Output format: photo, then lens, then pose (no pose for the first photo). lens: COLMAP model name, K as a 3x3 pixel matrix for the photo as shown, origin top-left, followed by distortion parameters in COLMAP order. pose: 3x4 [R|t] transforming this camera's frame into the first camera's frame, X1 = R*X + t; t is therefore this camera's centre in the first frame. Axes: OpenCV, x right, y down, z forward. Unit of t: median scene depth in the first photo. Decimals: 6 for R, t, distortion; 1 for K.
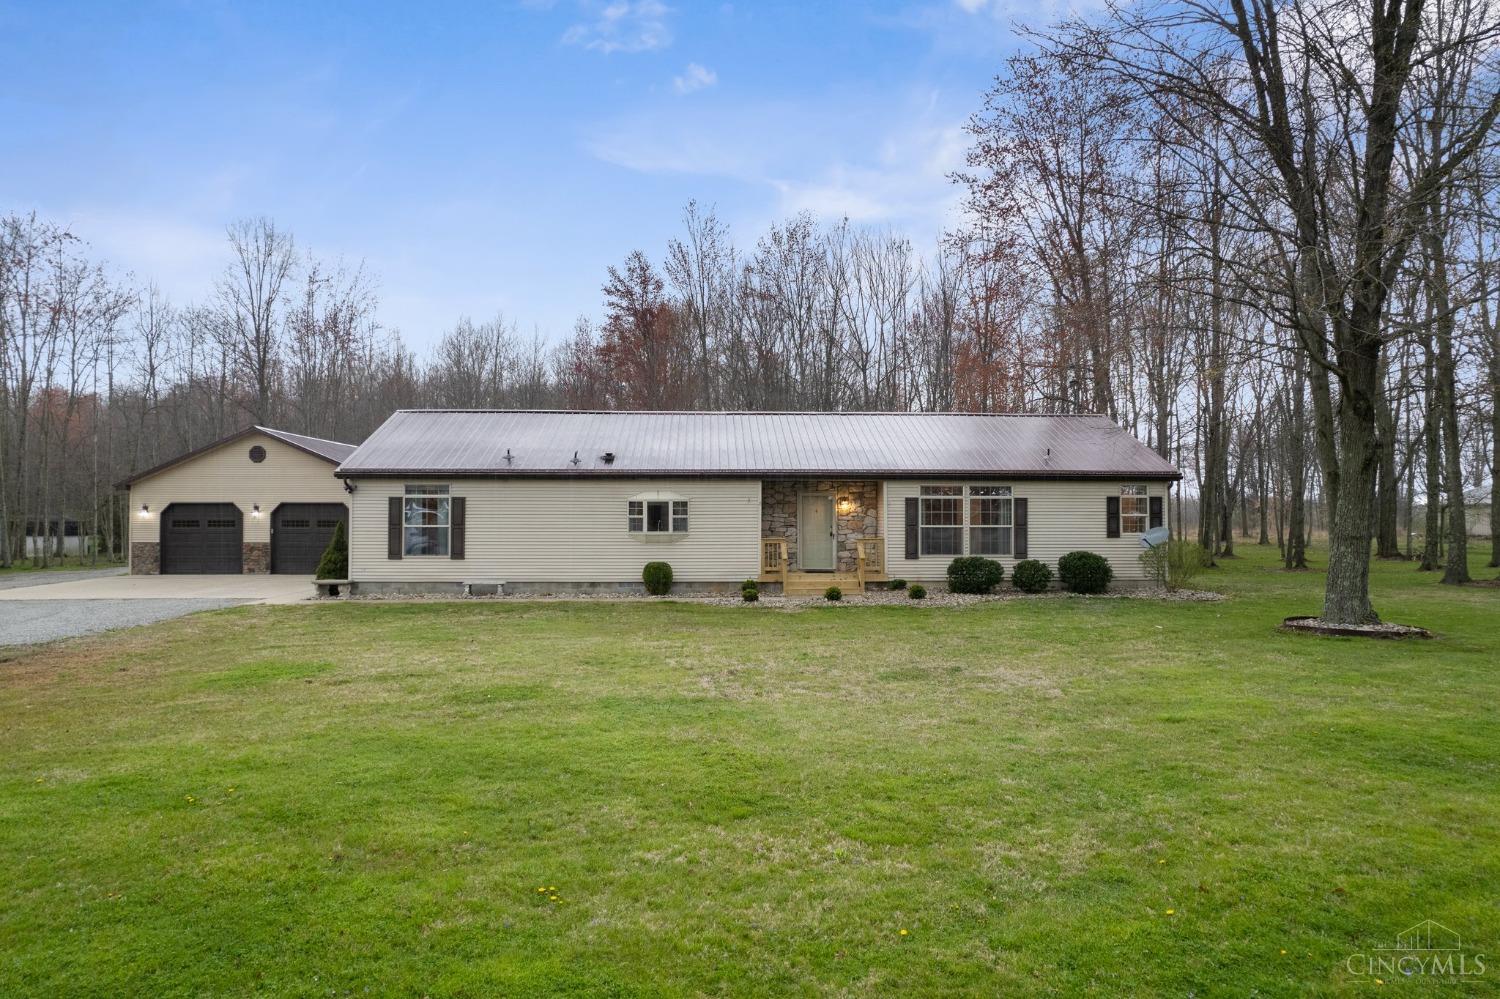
lens RADIAL K [[912.6, 0, 750.0], [0, 912.6, 499.5], [0, 0, 1]] dist [0.004009, 0.000323]
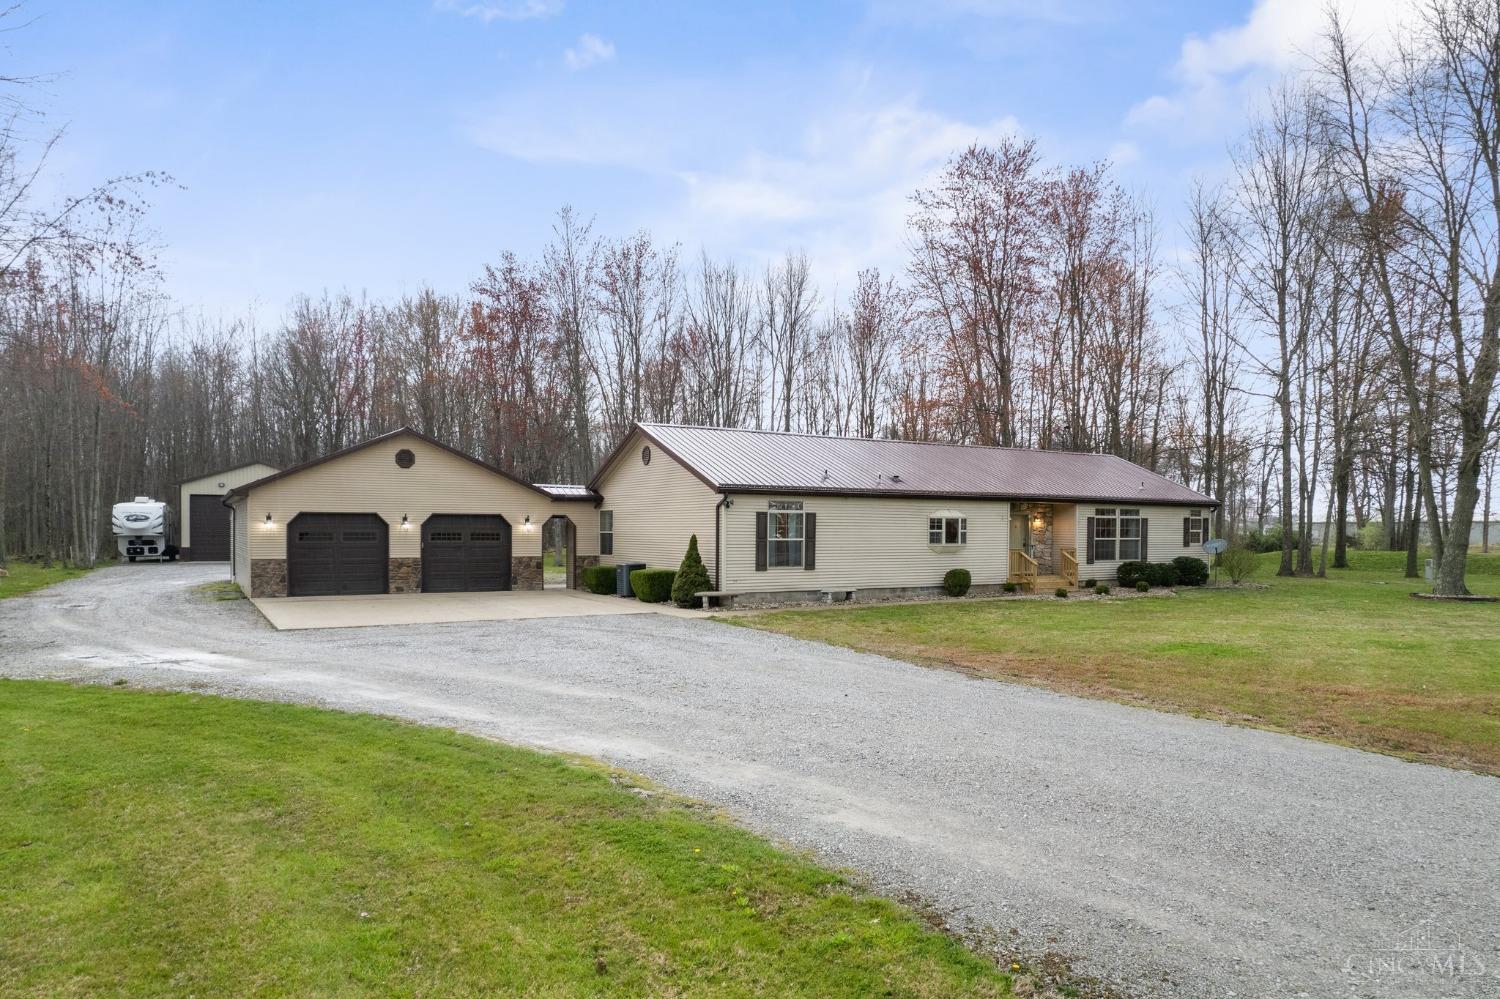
lens RADIAL K [[931.2, 0, 754.7], [0, 931.2, 548.6], [0, 0, 1]] dist [0.002141, 0.000022]
pose [[0.879823, -0.006613, 0.475256, -0.877401], [-0.013134, 0.999183, 0.038218, -0.001460], [-0.475121, -0.039867, 0.879017, 0.054651]]
